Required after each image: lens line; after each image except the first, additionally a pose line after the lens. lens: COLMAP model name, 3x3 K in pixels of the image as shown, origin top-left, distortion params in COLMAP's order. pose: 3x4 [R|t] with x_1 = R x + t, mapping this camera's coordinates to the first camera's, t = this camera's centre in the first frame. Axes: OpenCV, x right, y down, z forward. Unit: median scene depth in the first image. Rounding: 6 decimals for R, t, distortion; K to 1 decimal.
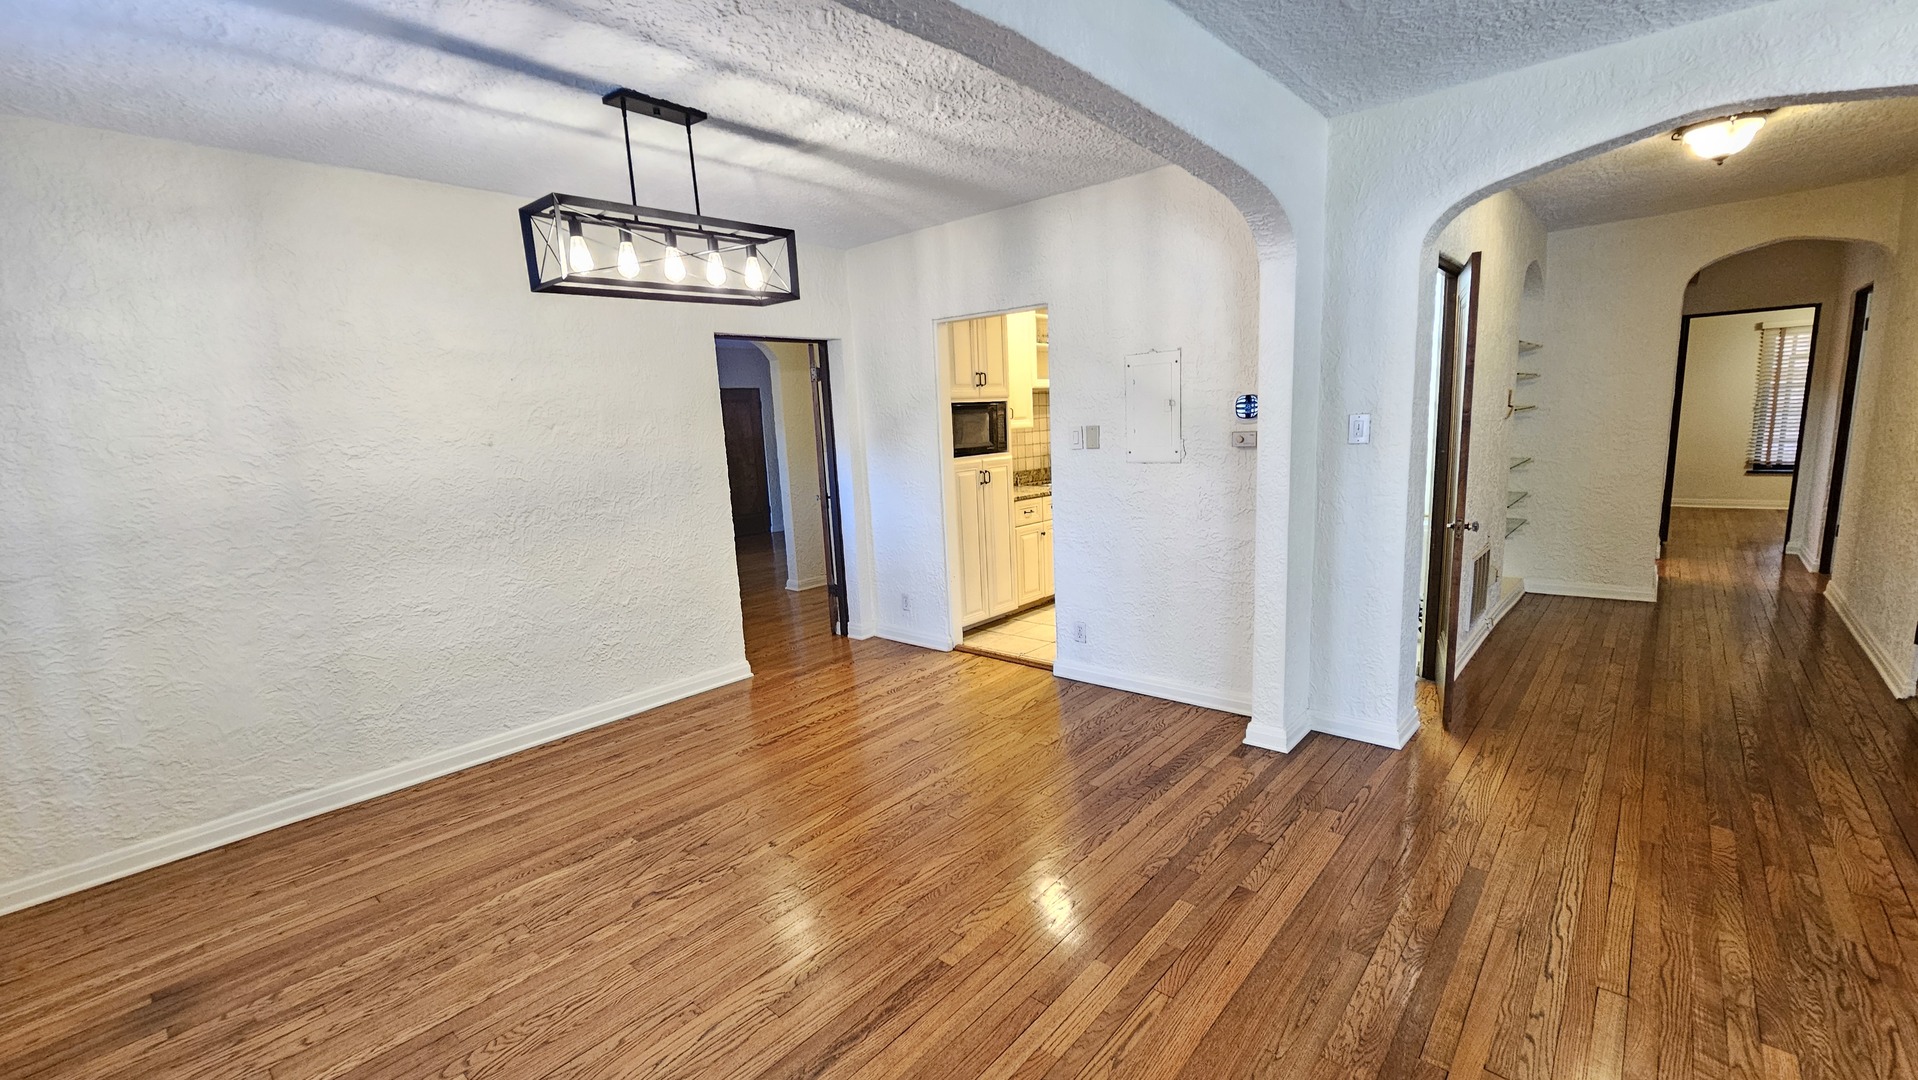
lens RADIAL K [[787.0, 0, 950.4], [0, 787.0, 557.0], [0, 0, 1]] dist [-0.002131, 0.000017]
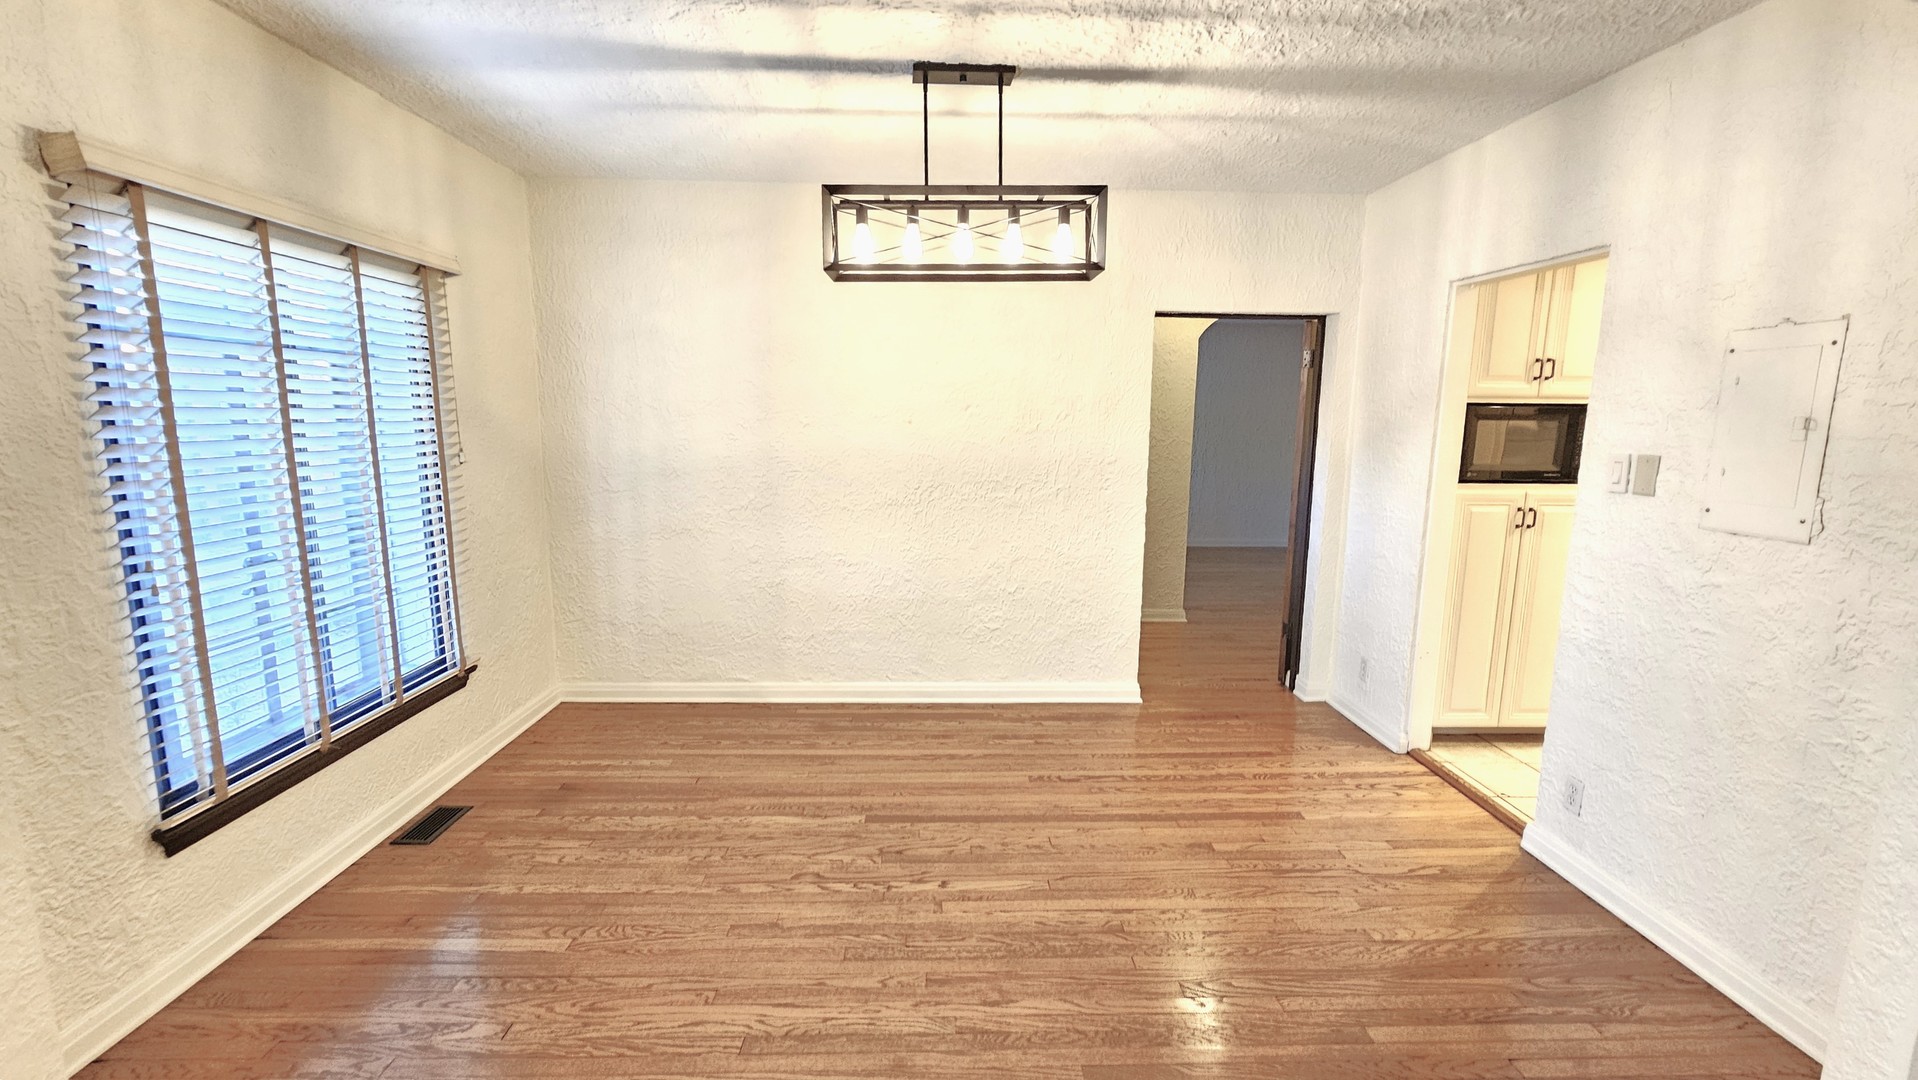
lens RADIAL K [[830.2, 0, 957.9], [0, 830.2, 554.9], [0, 0, 1]] dist [0.004068, -0.000908]
pose [[0.685713, 0.176354, -0.706185, 0.325886], [-0.169001, 0.982266, 0.081197, -0.071329], [0.707981, 0.063668, 0.703356, 0.266196]]
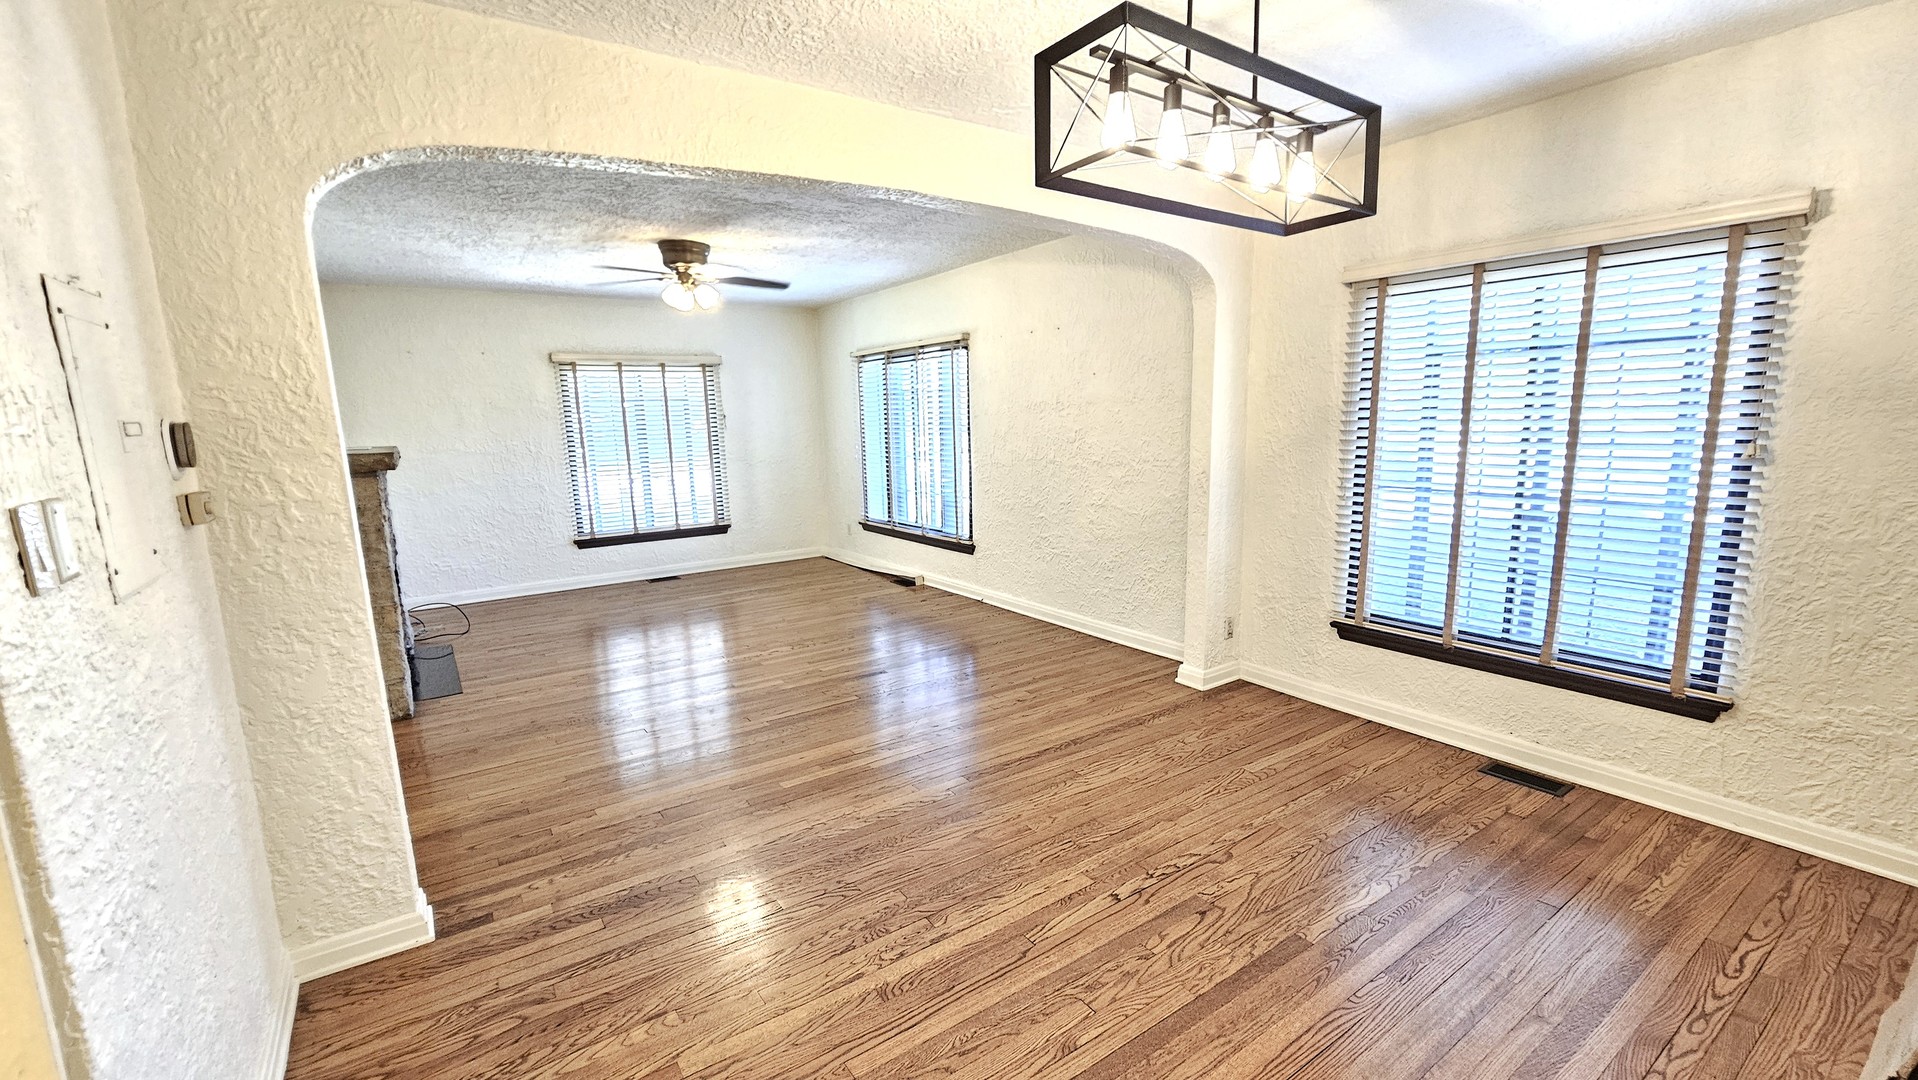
lens RADIAL K [[787.0, 0, 966.2], [0, 787.0, 543.8], [0, 0, 1]] dist [-0.002131, 0.000017]
pose [[-0.973916, 0.036642, 0.223929, -0.229076], [0.109043, 0.941030, 0.320270, -0.245538], [-0.198989, 0.336334, -0.920480, 1.416944]]
